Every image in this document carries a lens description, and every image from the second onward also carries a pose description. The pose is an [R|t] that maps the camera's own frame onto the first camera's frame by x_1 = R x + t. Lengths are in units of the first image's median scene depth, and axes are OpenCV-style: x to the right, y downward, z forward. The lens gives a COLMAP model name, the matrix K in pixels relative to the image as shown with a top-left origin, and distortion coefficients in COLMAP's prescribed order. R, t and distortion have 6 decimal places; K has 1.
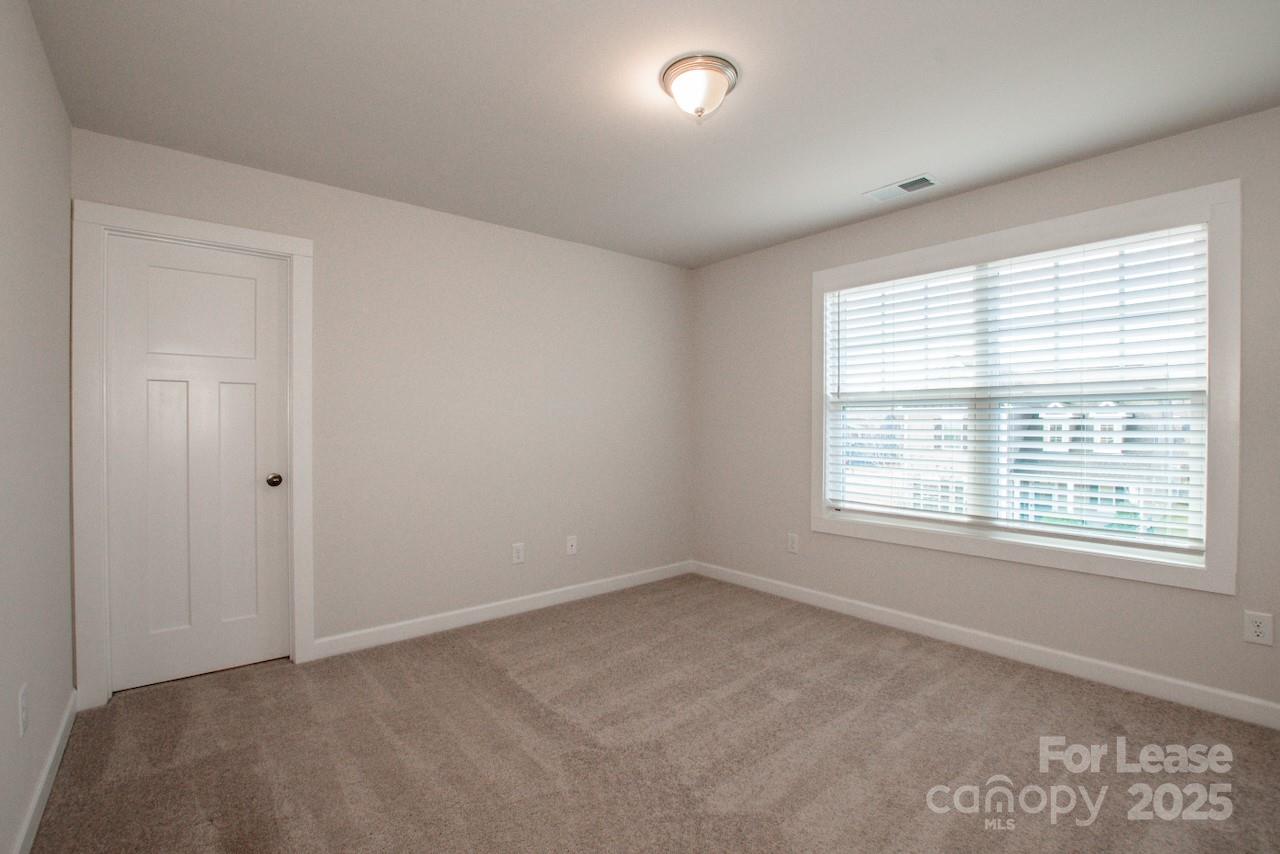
lens RADIAL K [[582.4, 0, 653.1], [0, 582.4, 428.4], [0, 0, 1]] dist [-0.043716, 0.007310]
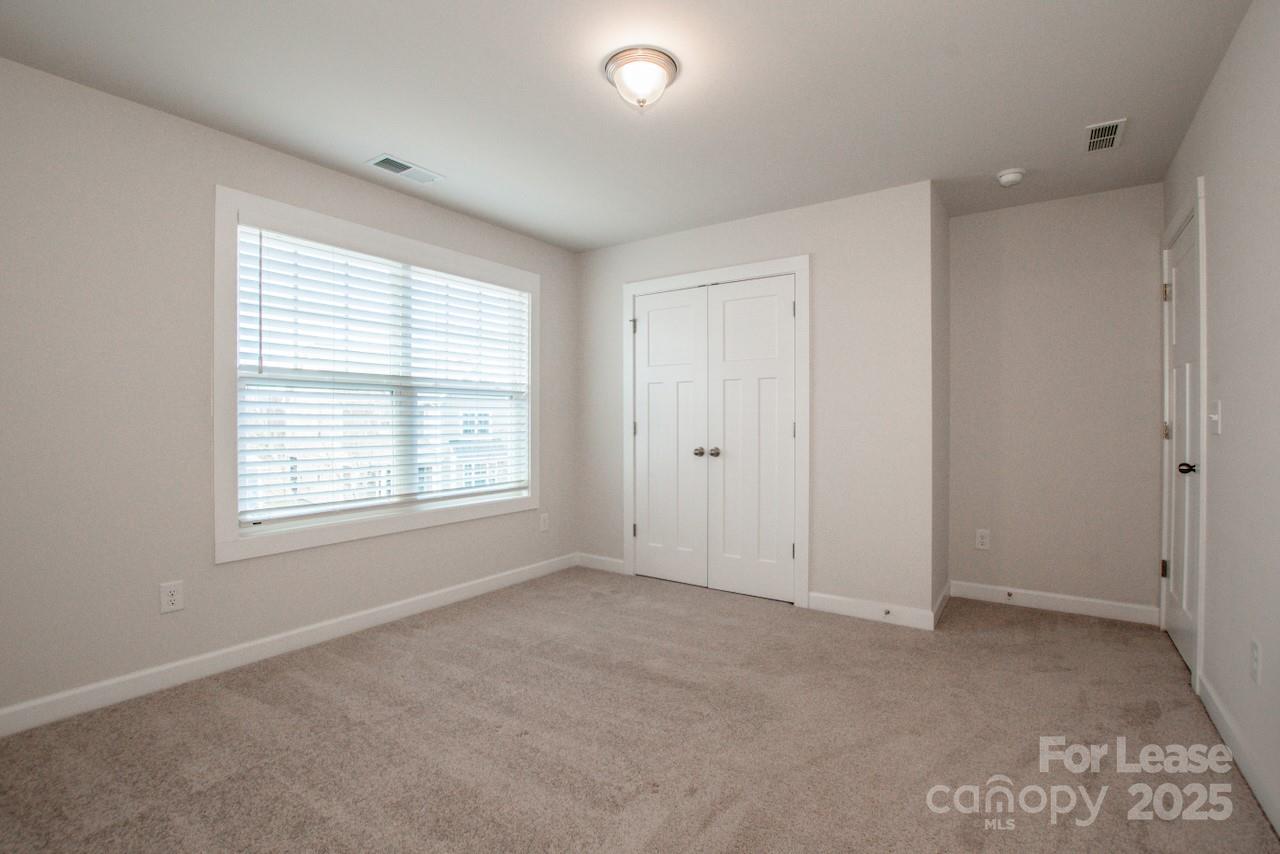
lens RADIAL K [[582.4, 0, 653.1], [0, 582.4, 428.4], [0, 0, 1]] dist [-0.043716, 0.007310]
pose [[-0.264997, -0.014053, 0.964147, -0.618268], [0.009639, 0.999805, 0.017222, 0.012903], [-0.964201, 0.013858, -0.264810, 0.836966]]
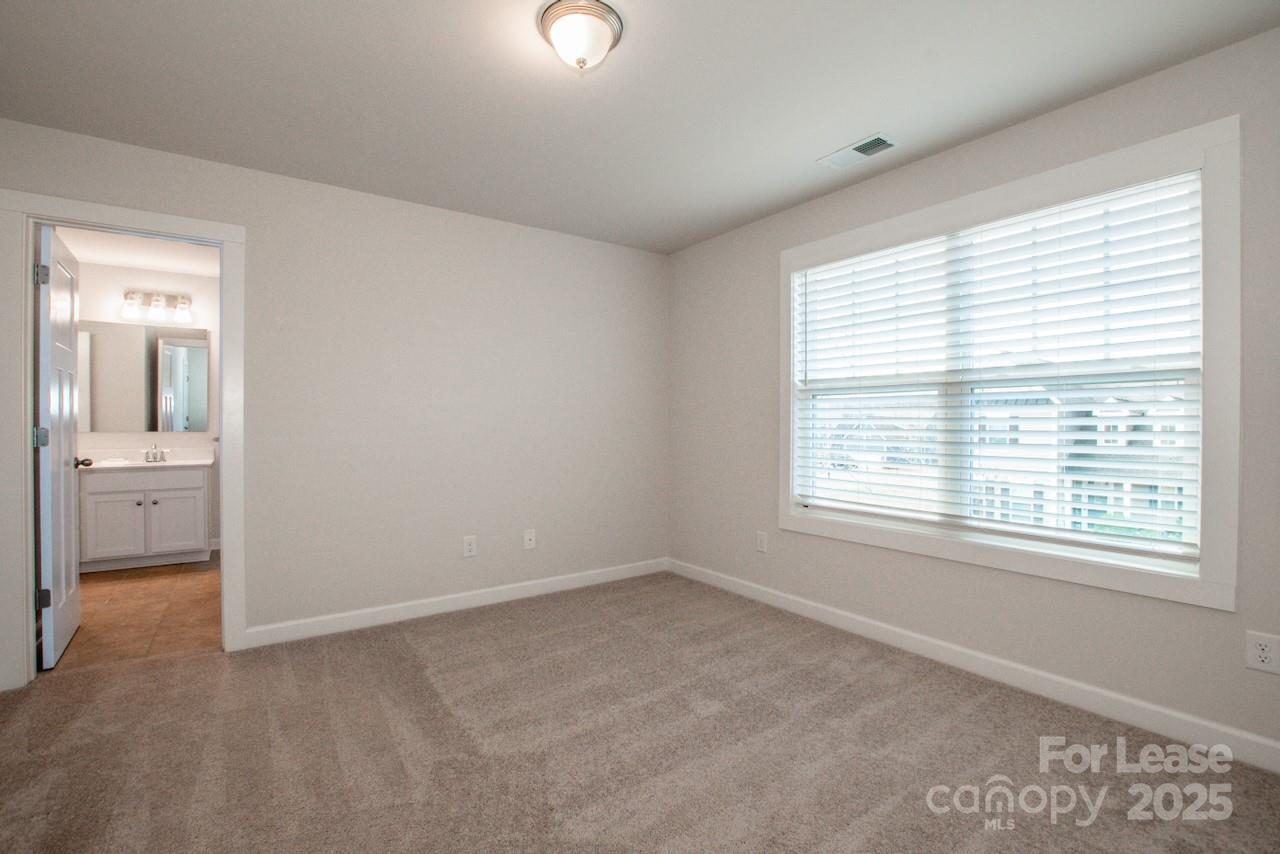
lens RADIAL K [[576.9, 0, 651.2], [0, 576.9, 426.1], [0, 0, 1]] dist [-0.044503, 0.008041]
pose [[0.996740, 0.001671, -0.080662, 0.174638], [-0.001867, 0.999996, -0.002348, 0.017783], [0.080658, 0.002491, 0.996739, 0.076304]]
